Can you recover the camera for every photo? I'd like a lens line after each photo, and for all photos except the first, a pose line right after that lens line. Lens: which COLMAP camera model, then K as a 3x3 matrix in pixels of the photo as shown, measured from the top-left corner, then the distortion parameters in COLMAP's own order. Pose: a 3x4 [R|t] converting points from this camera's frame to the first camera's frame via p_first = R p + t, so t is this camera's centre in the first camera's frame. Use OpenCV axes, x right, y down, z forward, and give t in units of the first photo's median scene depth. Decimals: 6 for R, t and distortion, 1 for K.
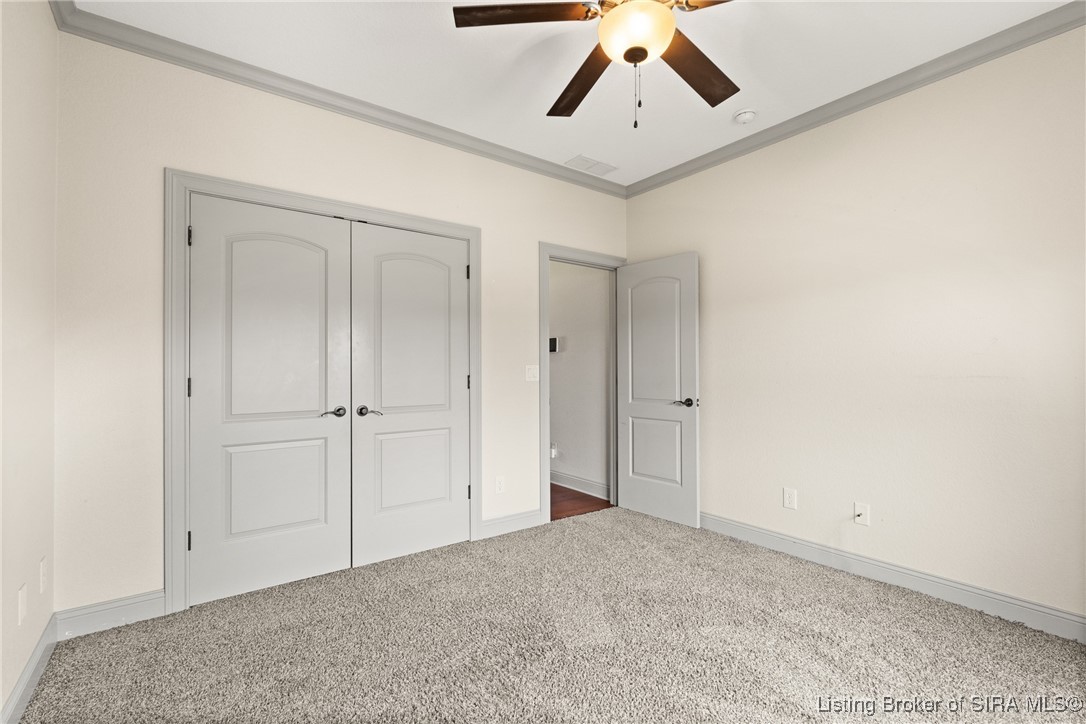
lens RADIAL K [[502.8, 0, 535.8], [0, 502.8, 367.3], [0, 0, 1]] dist [-0.067255, 0.075640]
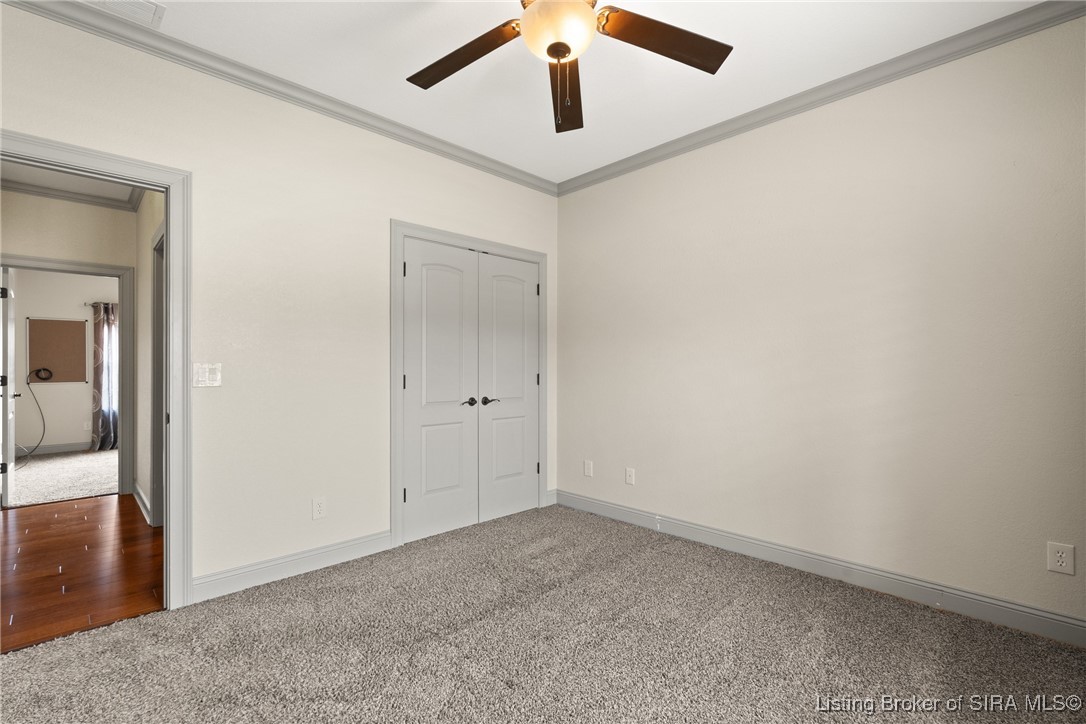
lens RADIAL K [[495.8, 0, 548.6], [0, 495.8, 367.9], [0, 0, 1]] dist [-0.003853, -0.000325]
pose [[0.991109, -0.000384, 0.133056, -0.355690], [-0.000129, 0.999993, 0.003847, -0.001928], [-0.133056, -0.003830, 0.991101, -0.280707]]
